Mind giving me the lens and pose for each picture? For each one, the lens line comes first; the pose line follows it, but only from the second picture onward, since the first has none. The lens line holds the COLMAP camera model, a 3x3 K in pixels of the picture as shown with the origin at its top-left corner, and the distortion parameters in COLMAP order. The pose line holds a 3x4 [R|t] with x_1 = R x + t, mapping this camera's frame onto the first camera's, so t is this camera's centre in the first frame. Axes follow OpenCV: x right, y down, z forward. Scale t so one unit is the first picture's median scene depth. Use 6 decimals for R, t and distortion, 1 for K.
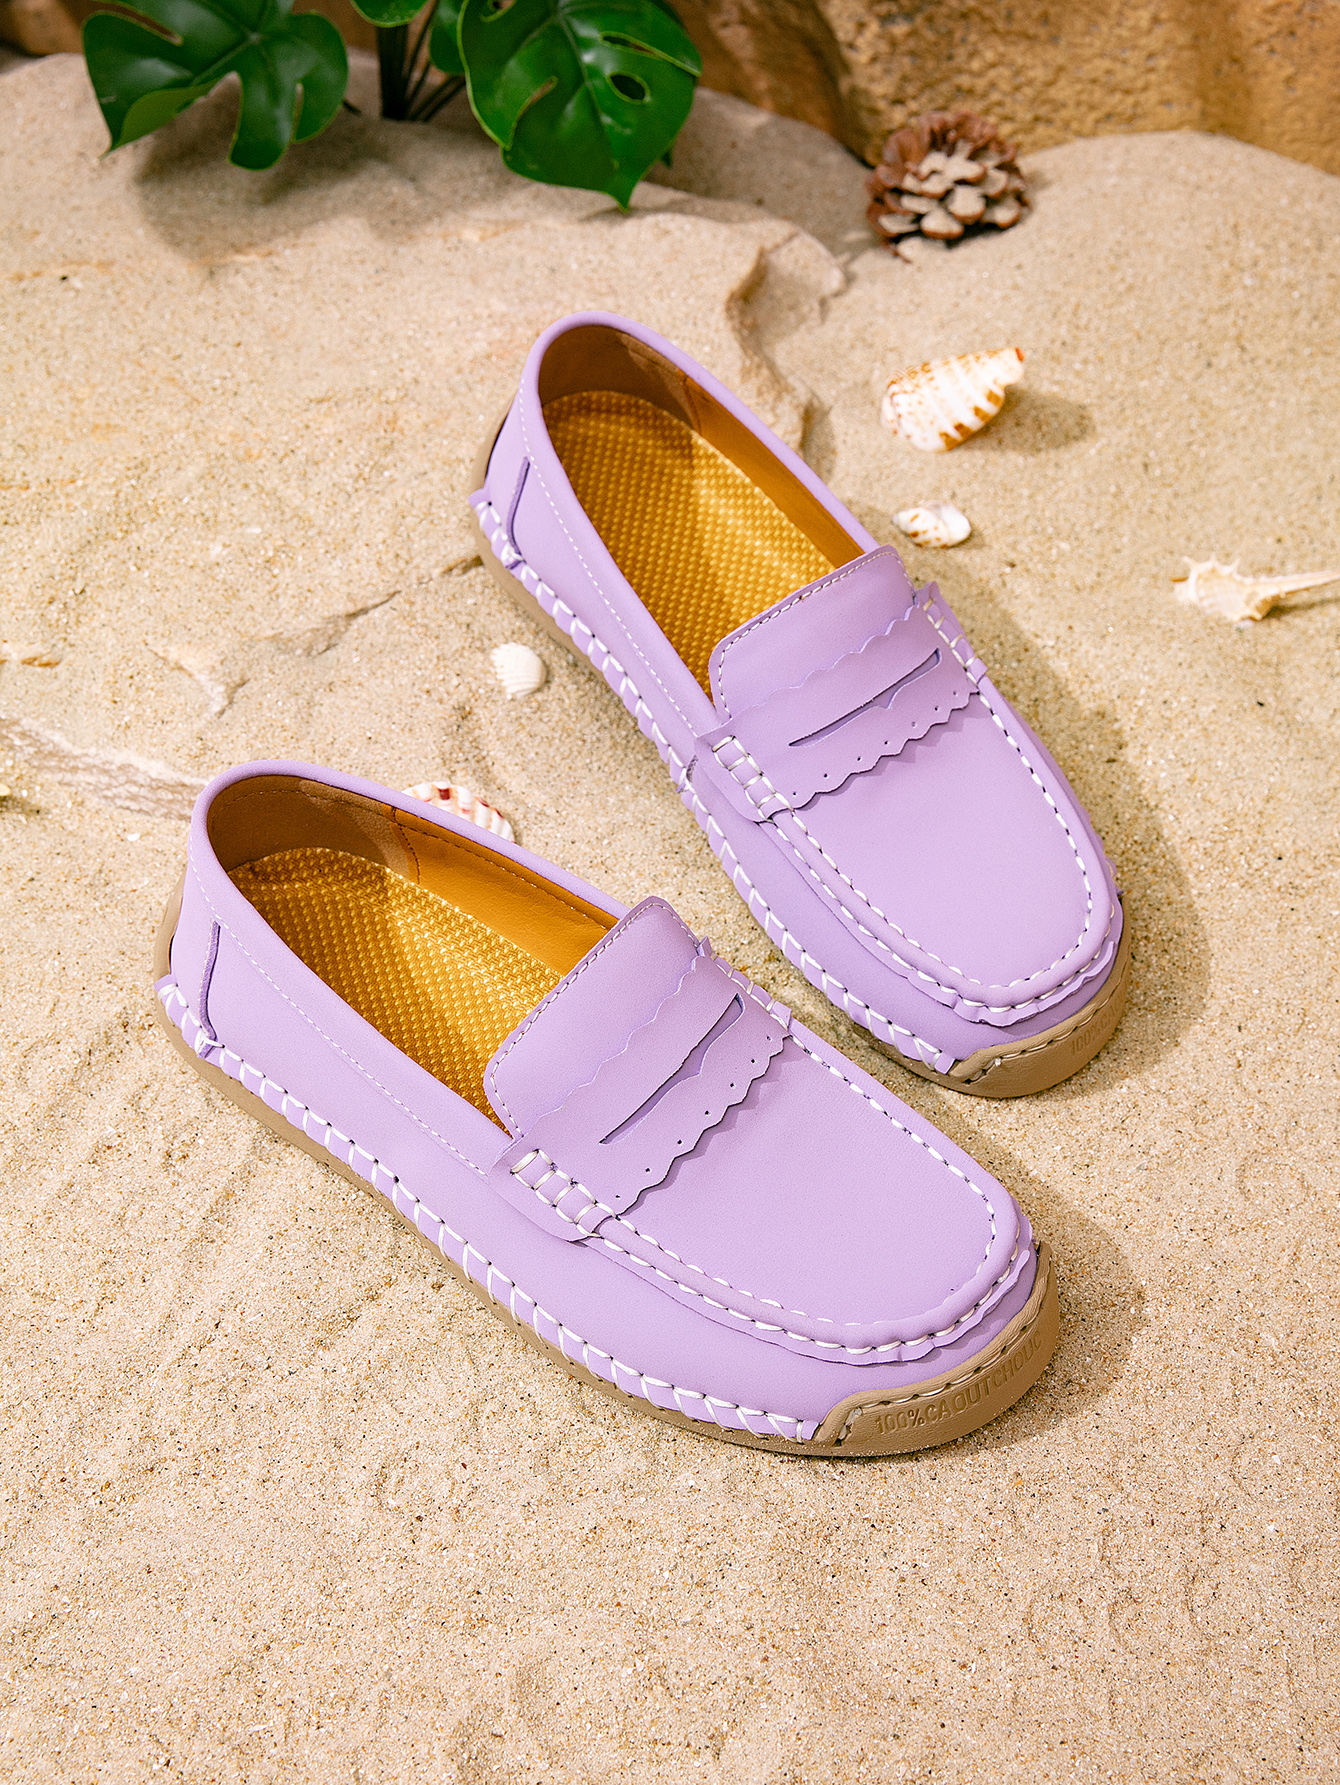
lens RADIAL K [[2482.8, 0, 787.6], [0, 2482.8, 932.6], [0, 0, 1]] dist [-0.010193, 0.081259]
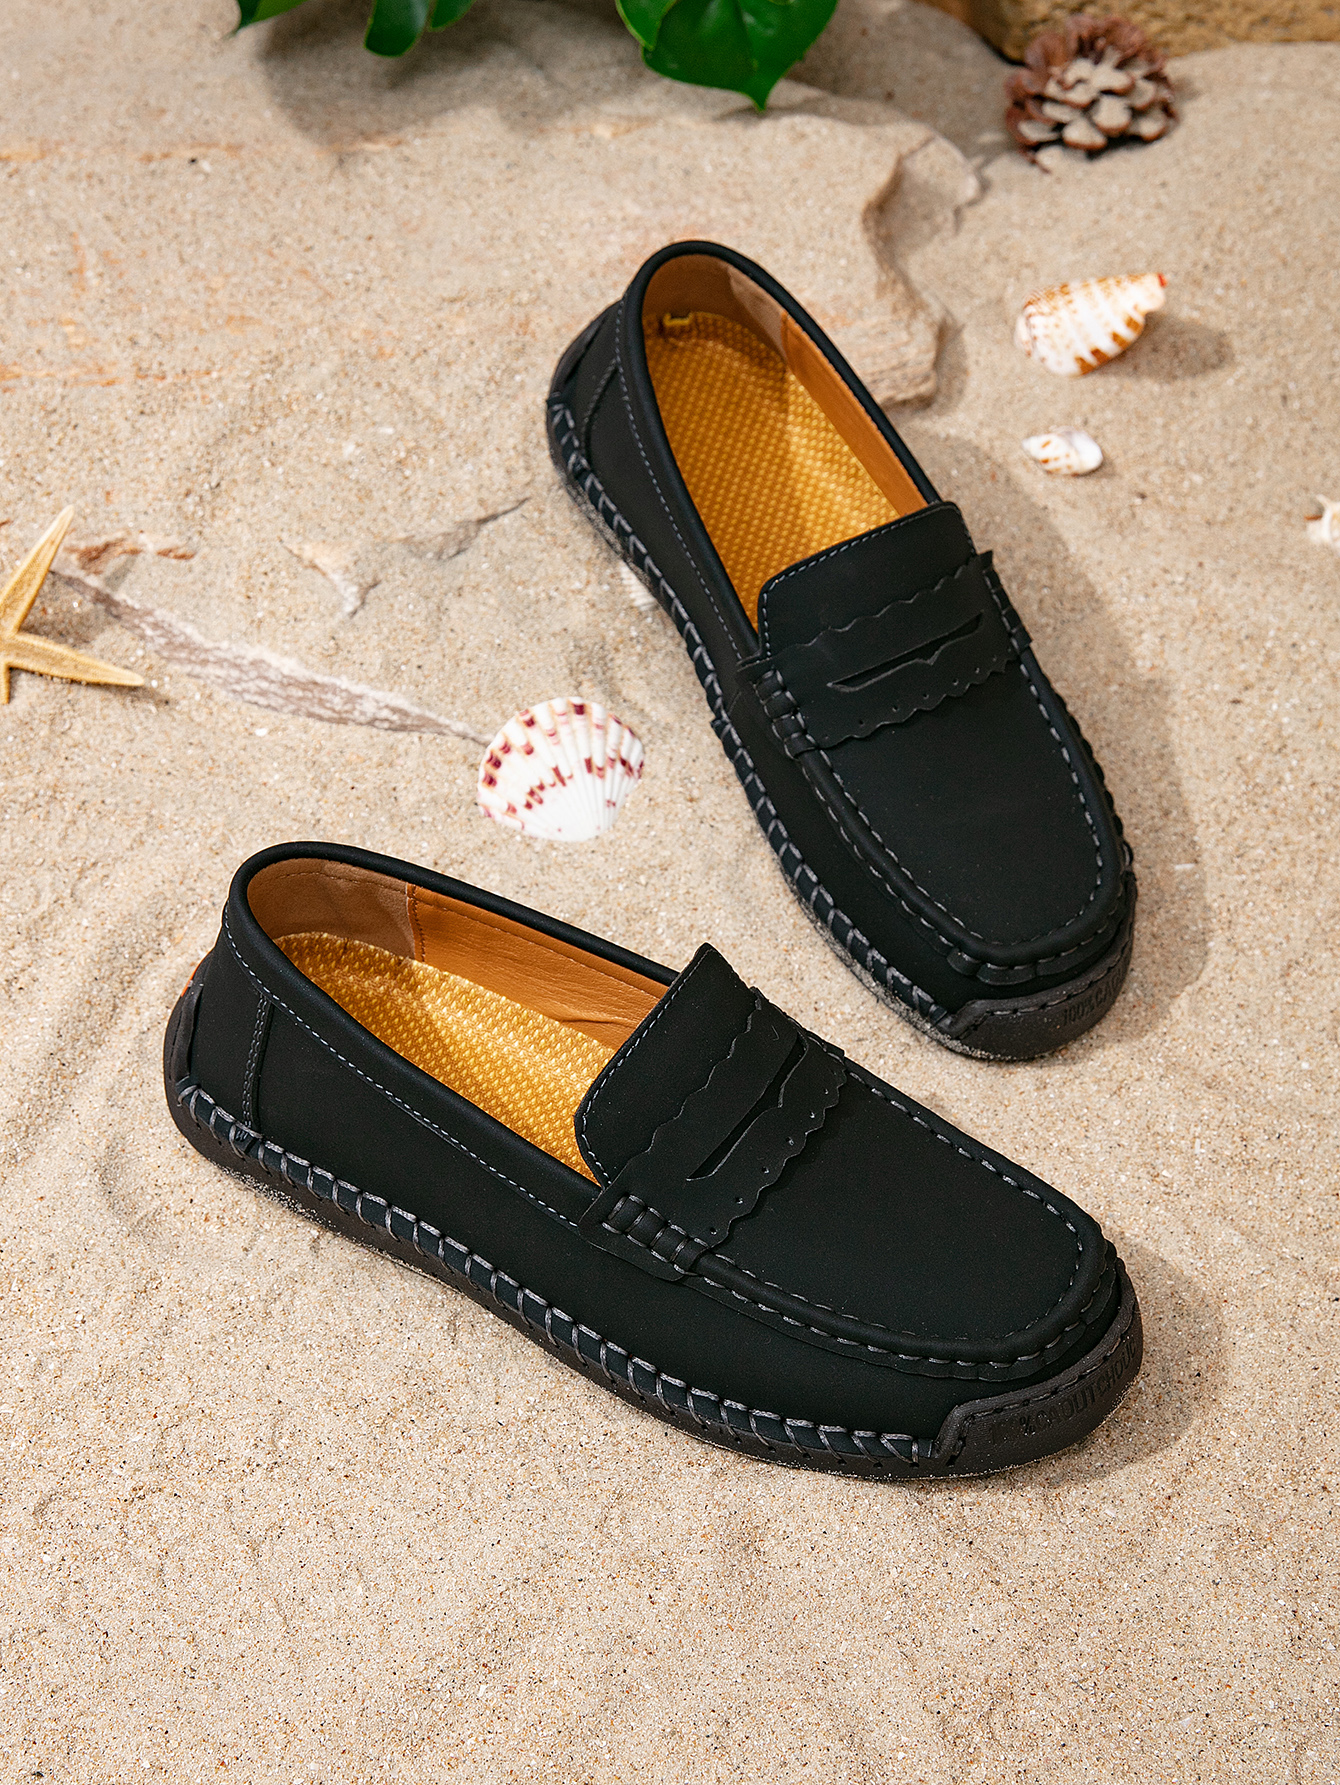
lens RADIAL K [[3046.6, 0, 671.9], [0, 3046.6, 932.4], [0, 0, 1]] dist [0.020109, 0.061579]
pose [[0.998194, 0.049882, -0.033488, -0.046547], [-0.049213, 0.998577, 0.020525, 0.008439], [0.034464, -0.018840, 0.999228, -0.214755]]
